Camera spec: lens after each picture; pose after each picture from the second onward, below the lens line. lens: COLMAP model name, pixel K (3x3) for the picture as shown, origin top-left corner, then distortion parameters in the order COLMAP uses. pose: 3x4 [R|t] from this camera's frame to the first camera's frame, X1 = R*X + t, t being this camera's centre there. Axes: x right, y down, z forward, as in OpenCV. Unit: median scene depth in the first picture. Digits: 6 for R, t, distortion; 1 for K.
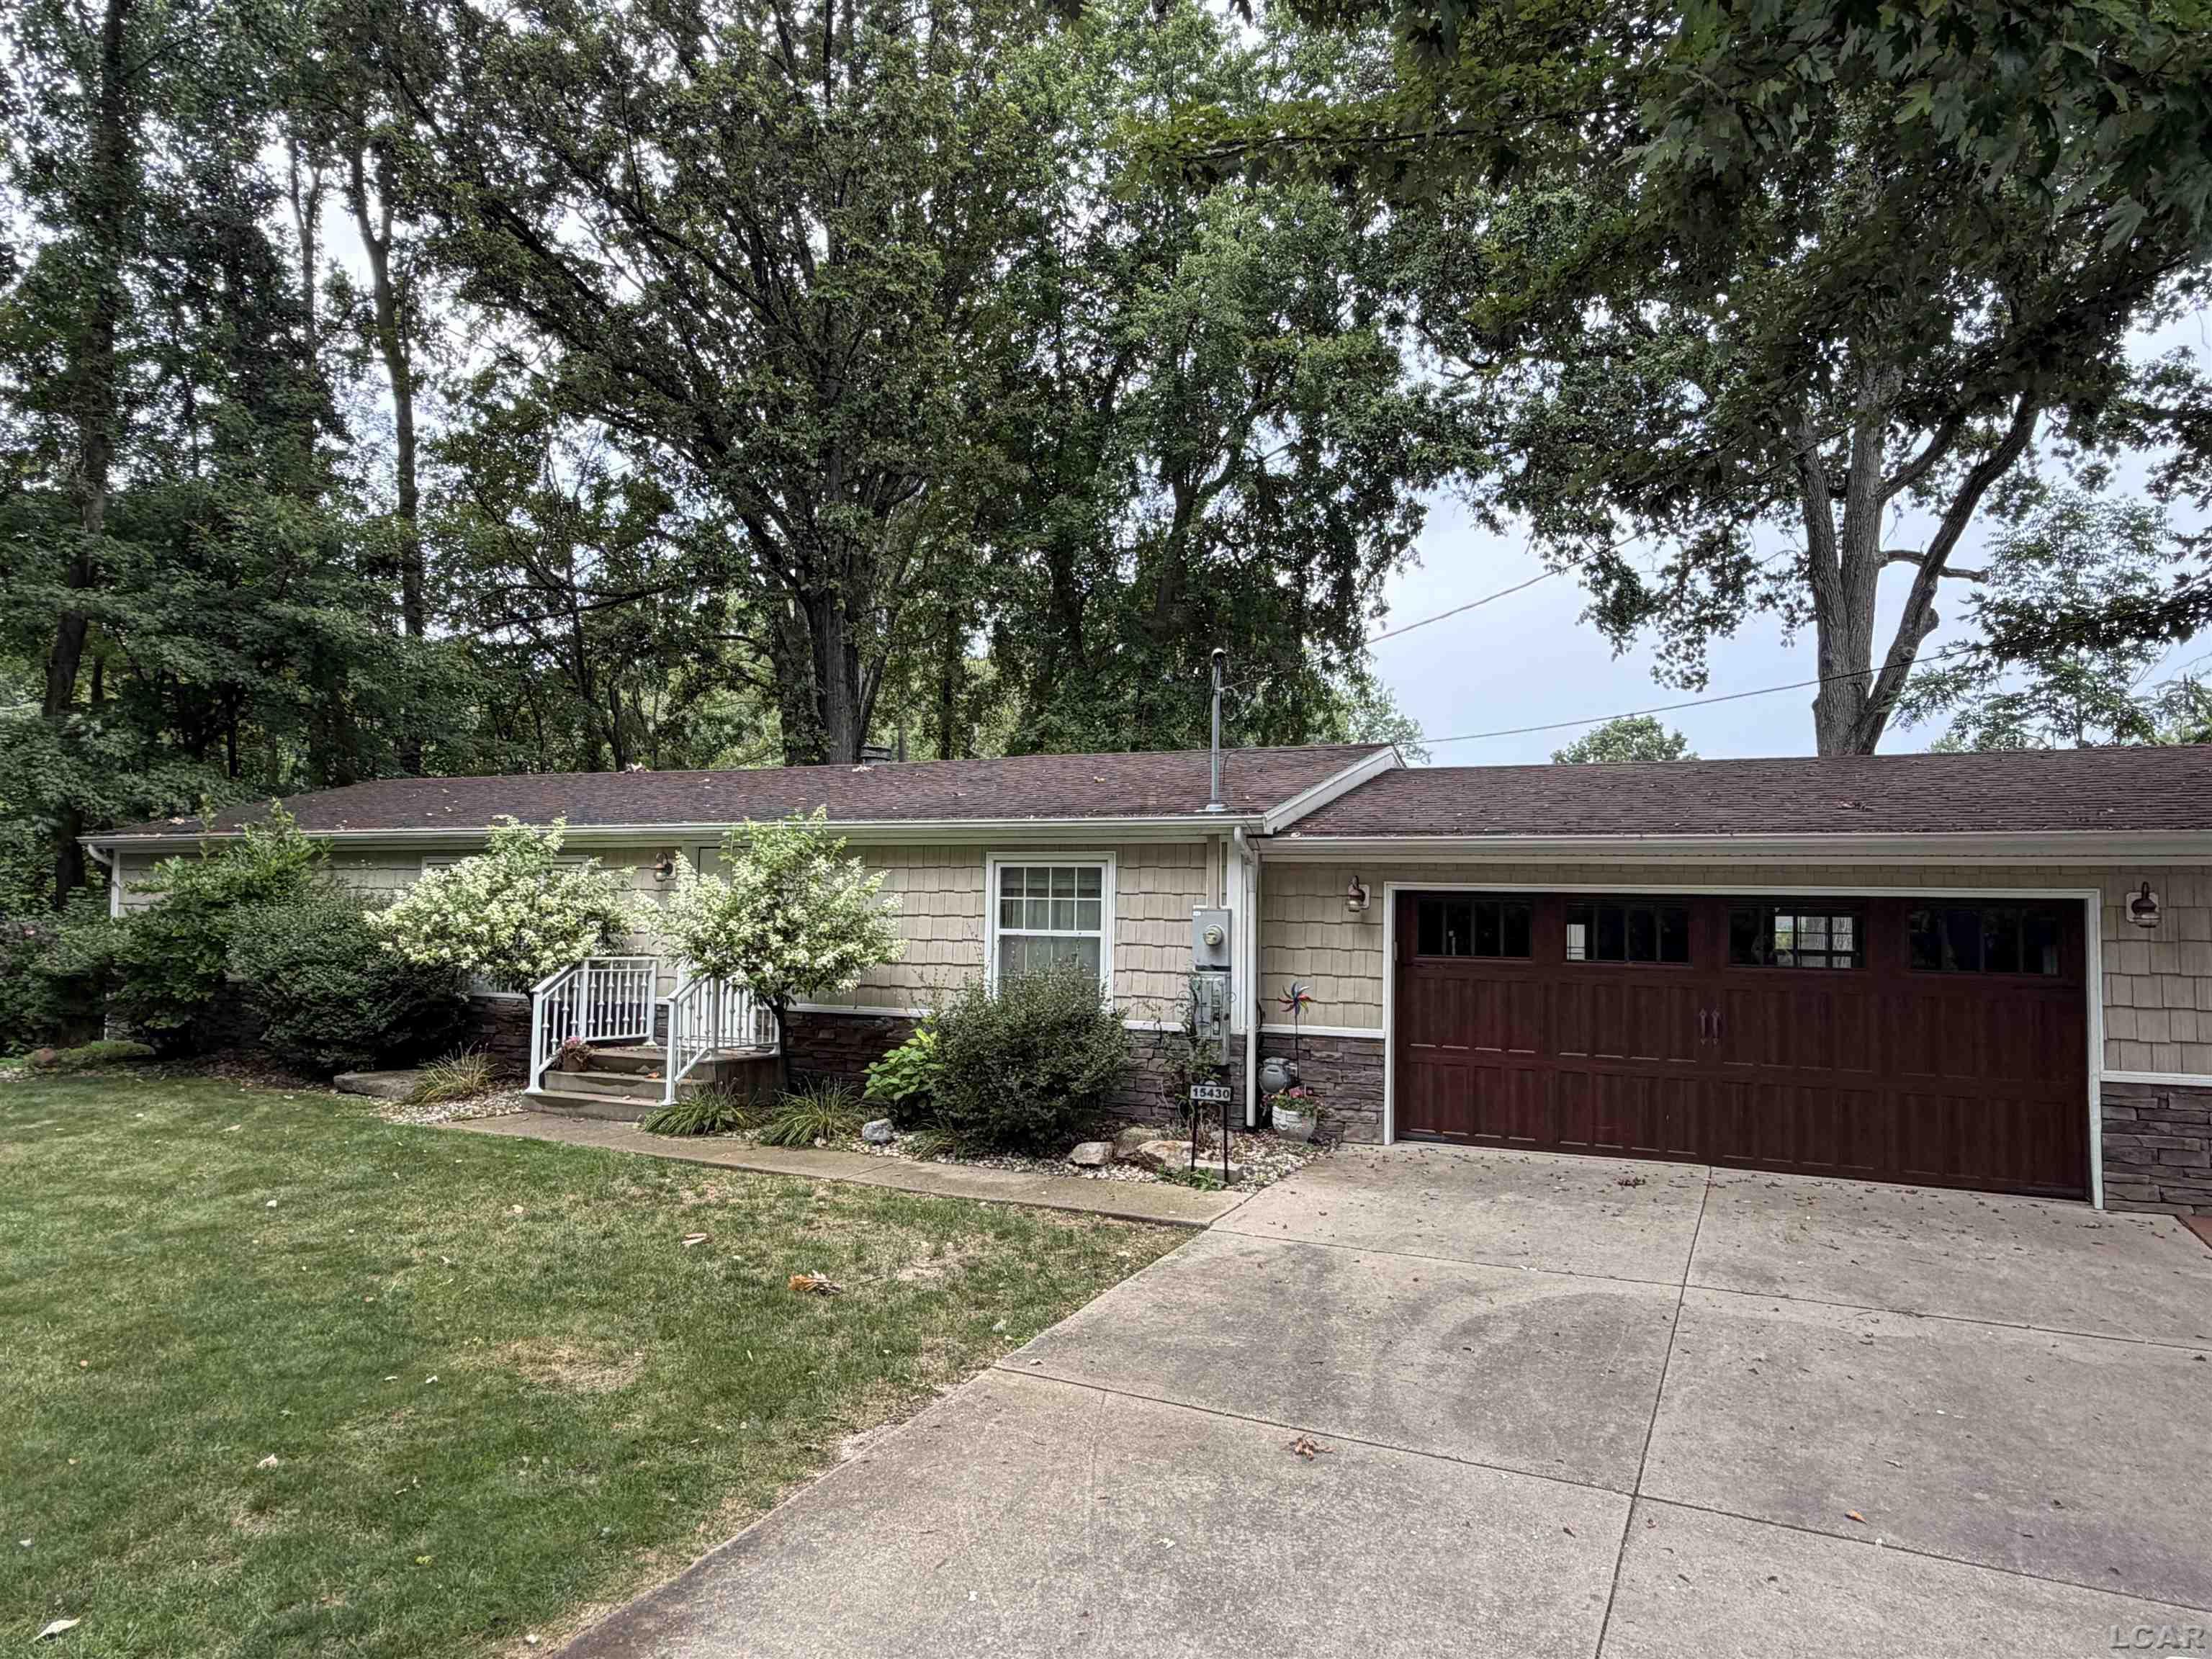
lens RADIAL K [[1410.7, 0, 1106.0], [0, 1410.7, 829.5], [0, 0, 1]] dist [0.002222, 0.002673]
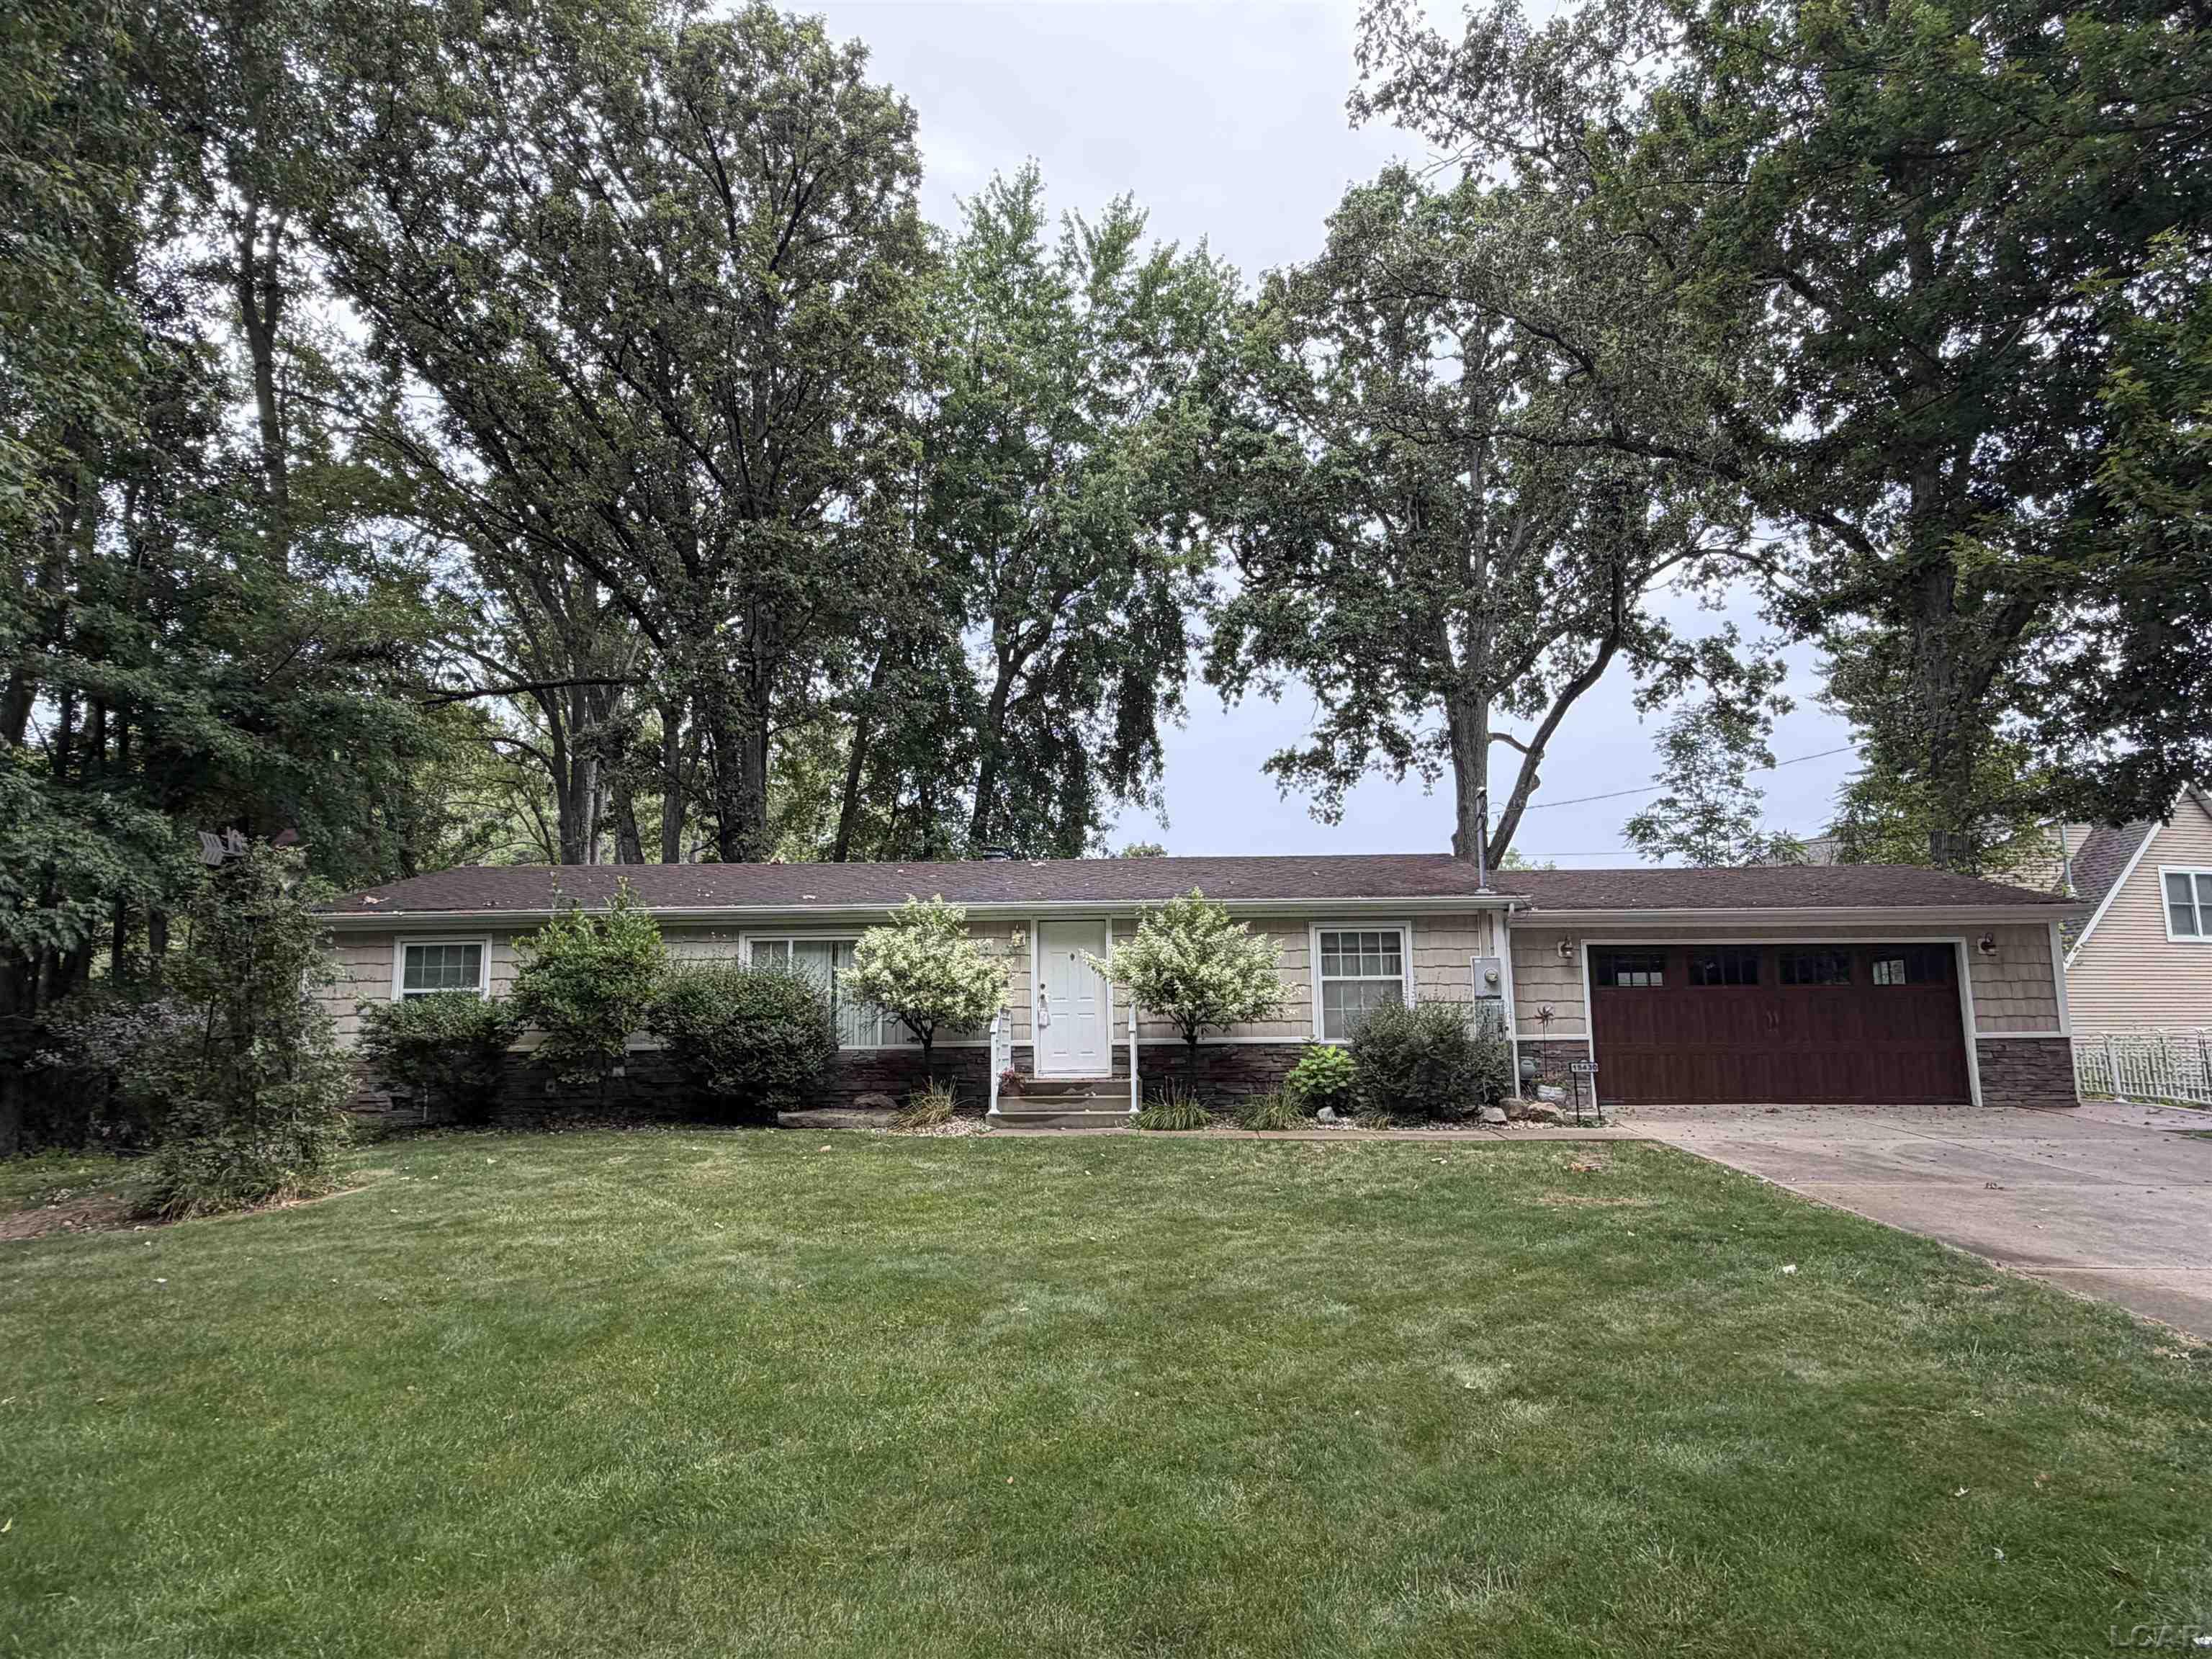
lens RADIAL K [[1301.8, 0, 1106.0], [0, 1301.8, 829.5], [0, 0, 1]] dist [0.003195, 0.000519]
pose [[0.917885, 0.033346, 0.395442, -0.857759], [0.001203, 0.996225, -0.086799, 0.039788], [-0.396844, 0.080148, 0.914380, -0.123862]]
